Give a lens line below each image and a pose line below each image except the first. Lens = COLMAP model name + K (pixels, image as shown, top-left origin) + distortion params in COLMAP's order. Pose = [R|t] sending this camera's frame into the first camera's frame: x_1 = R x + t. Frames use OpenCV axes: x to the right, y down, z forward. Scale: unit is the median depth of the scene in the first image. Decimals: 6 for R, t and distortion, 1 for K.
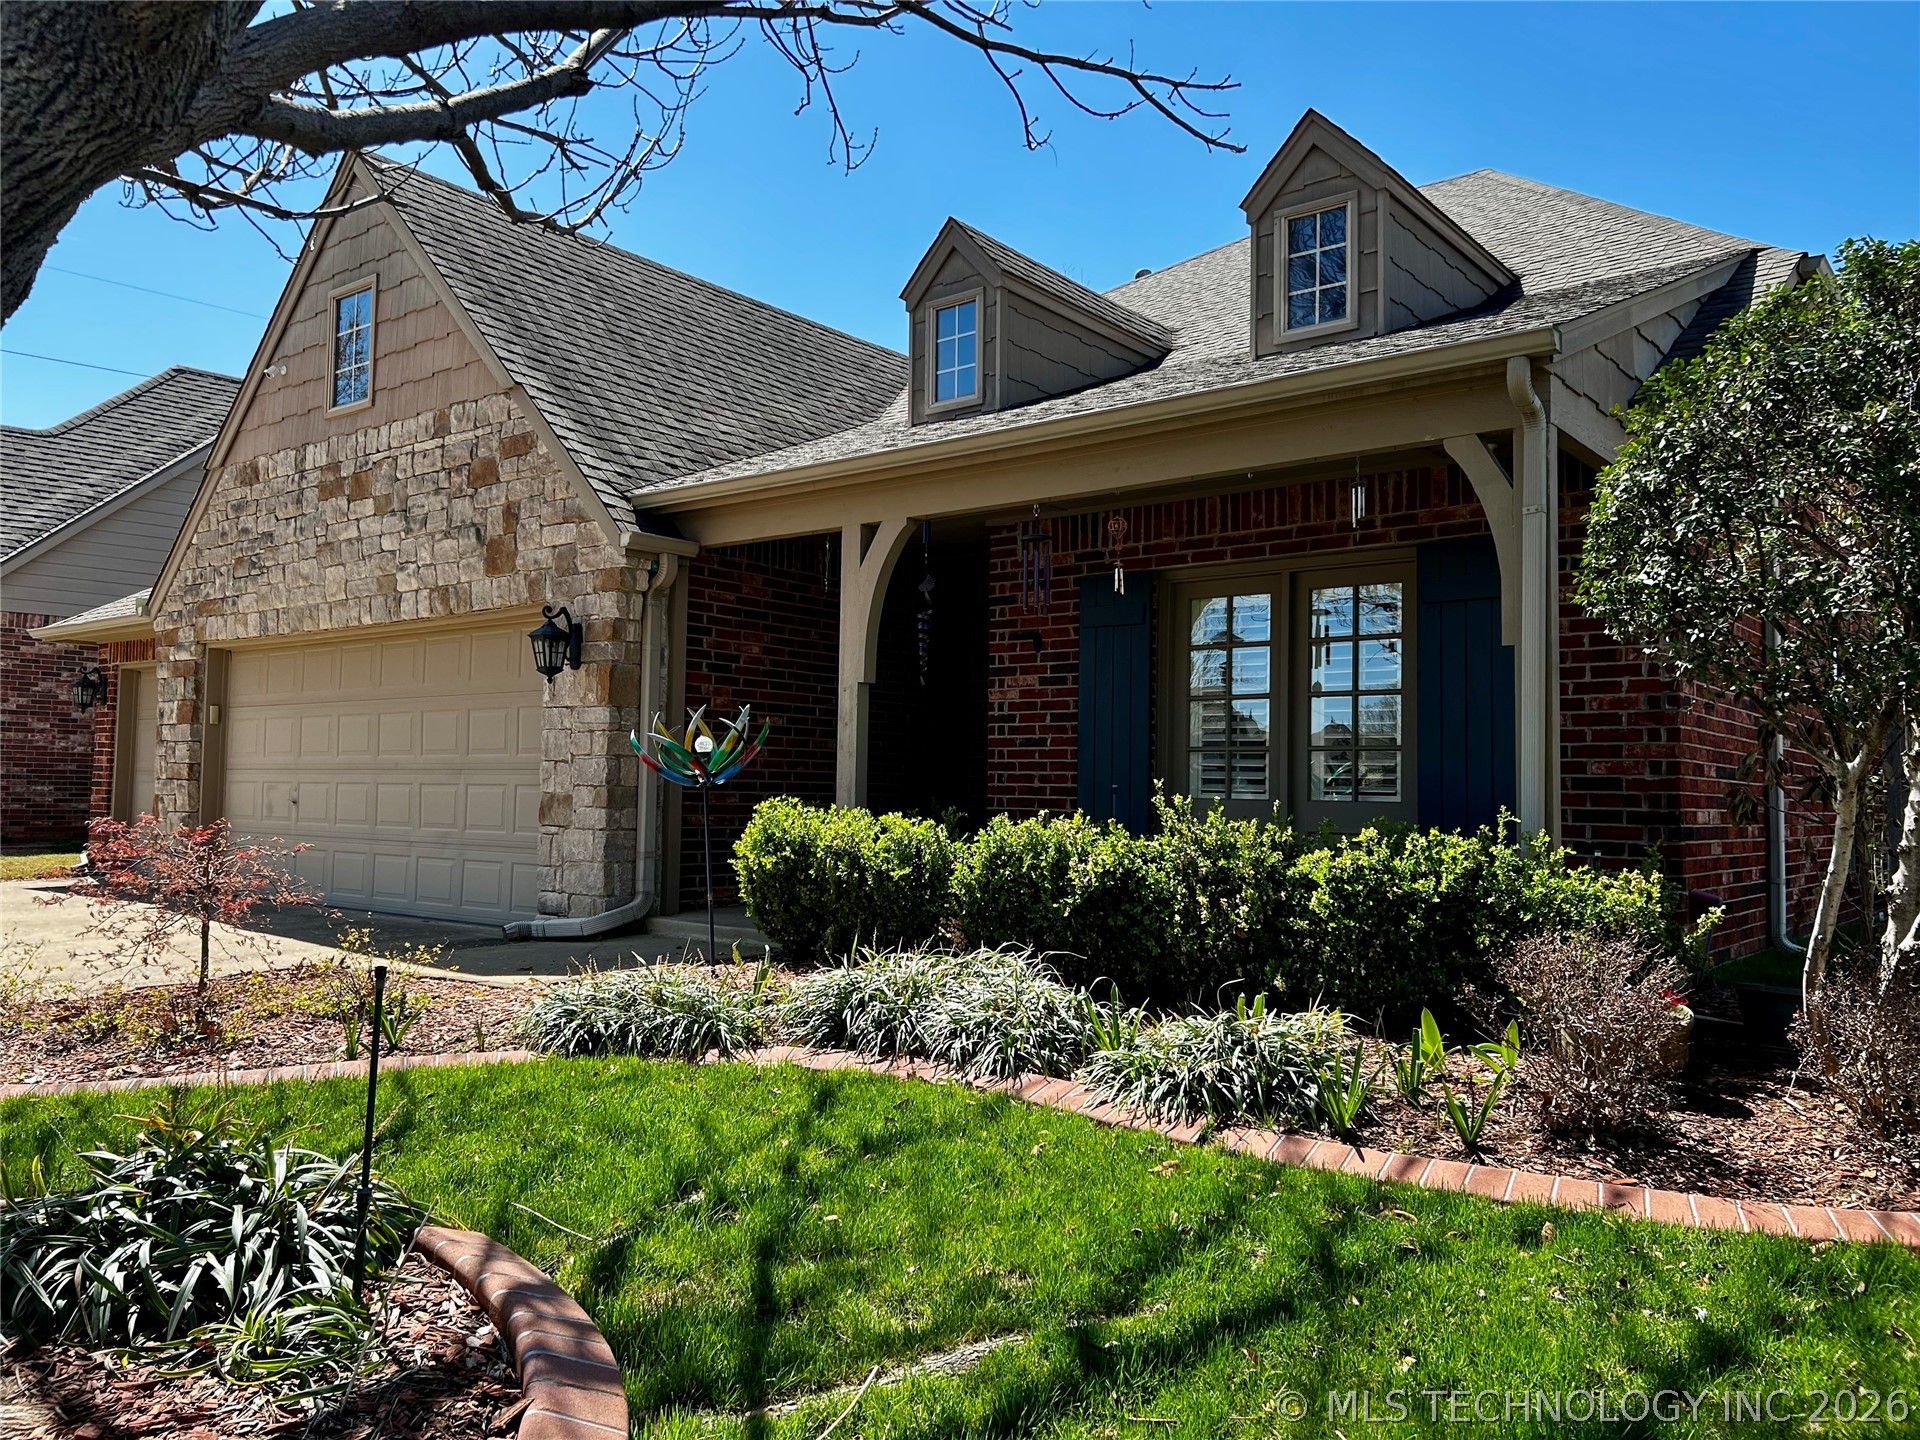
lens RADIAL K [[1438.1, 0, 948.5], [0, 1438.1, 705.5], [0, 0, 1]] dist [0.074943, -0.089706]
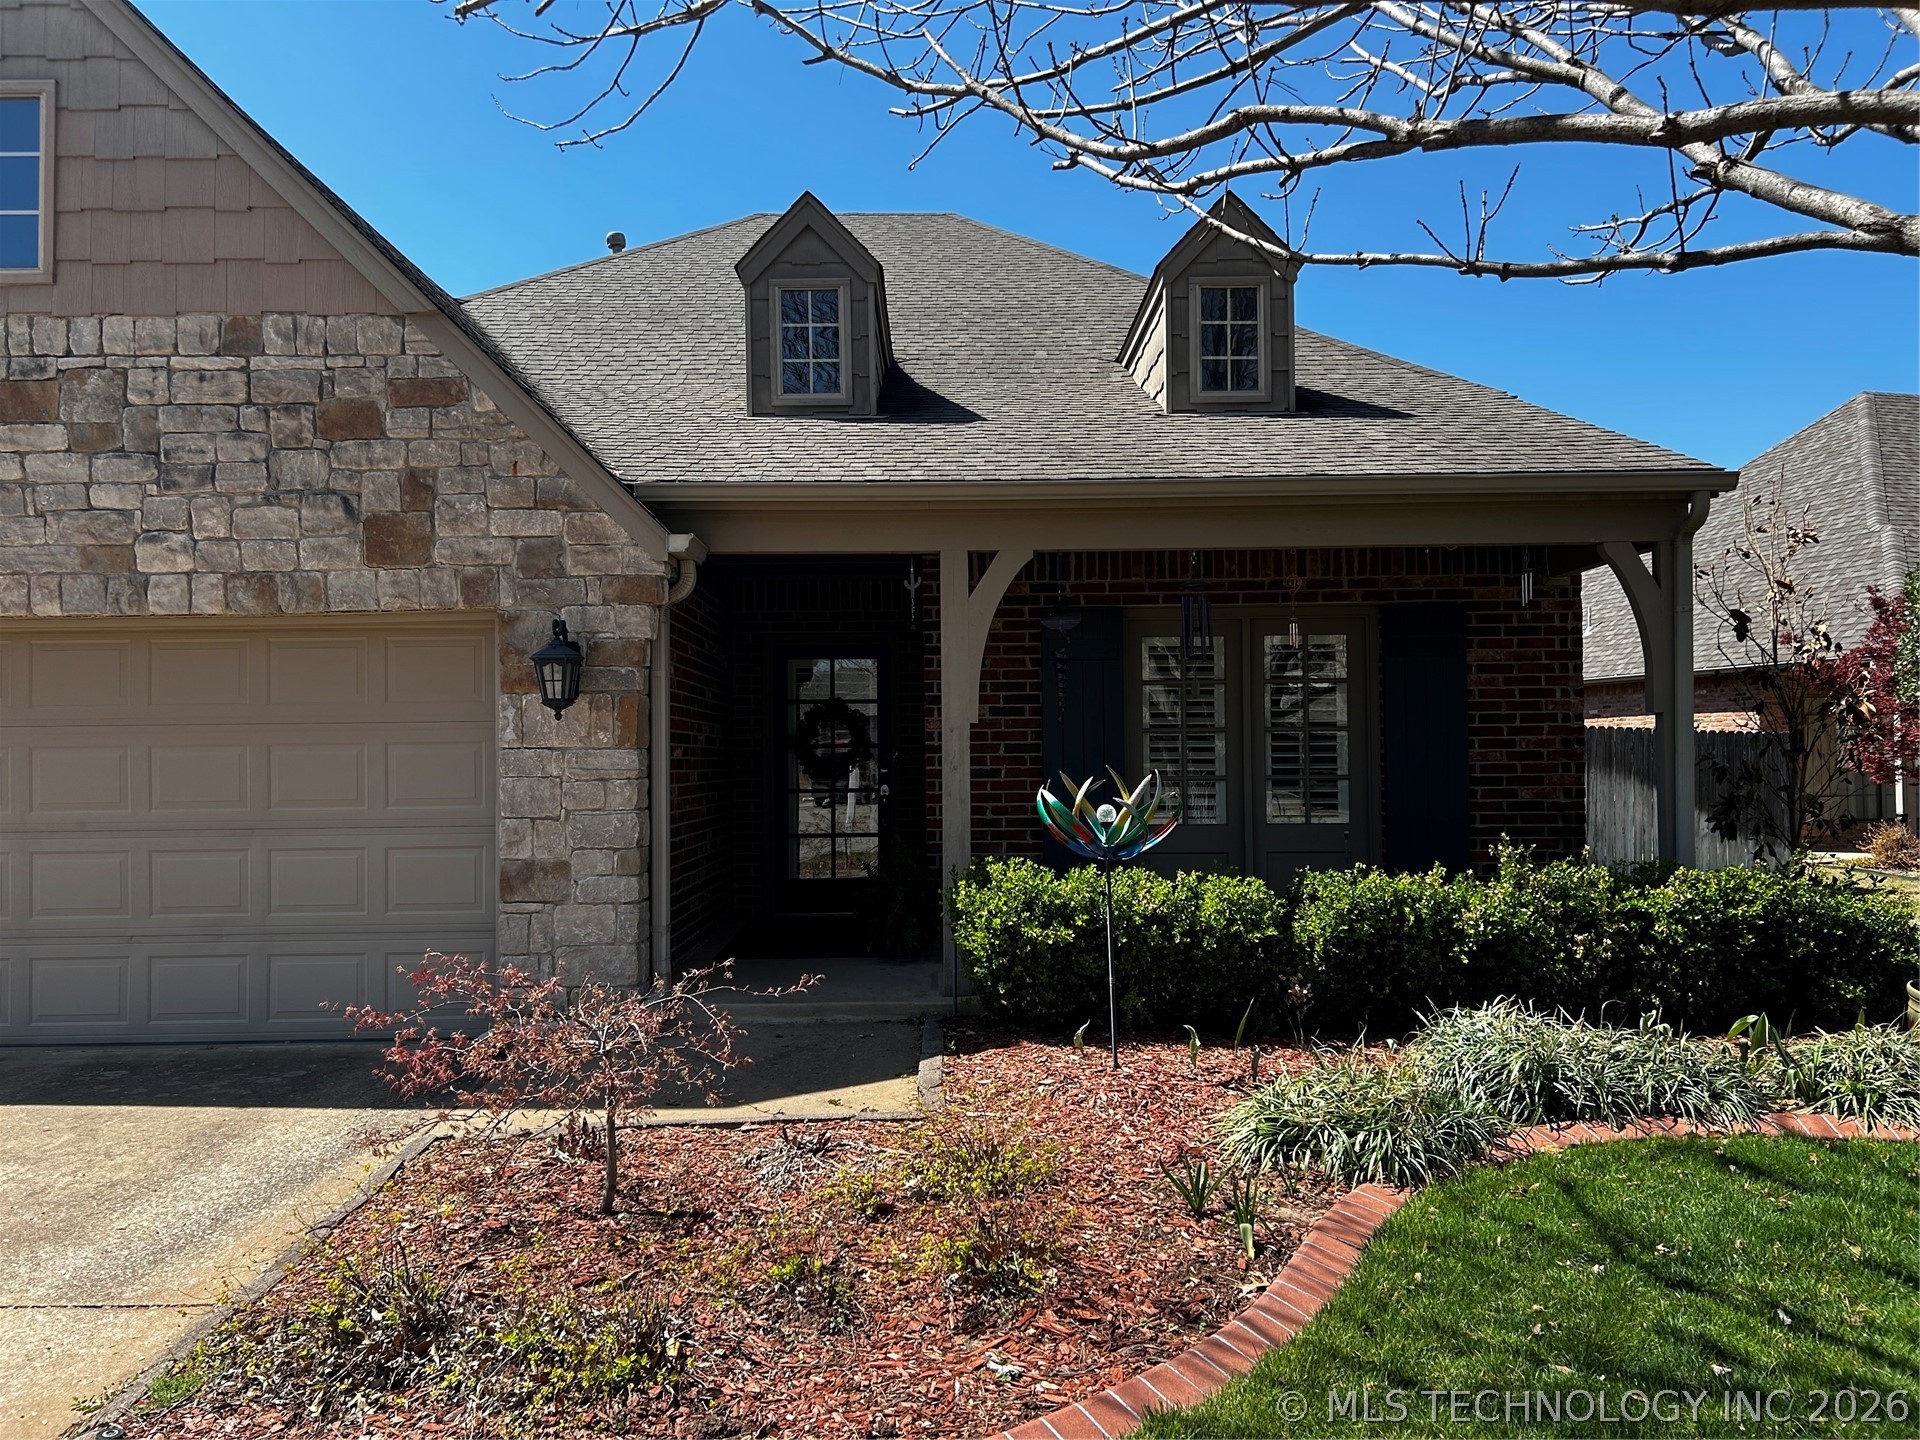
lens RADIAL K [[1438.1, 0, 962.8], [0, 1438.1, 723.8], [0, 0, 1]] dist [0.074943, -0.089706]
pose [[0.773089, -0.008932, 0.634234, -0.560535], [-0.016391, 0.999286, 0.034052, -0.040406], [-0.634085, -0.036721, 0.772391, 0.248288]]
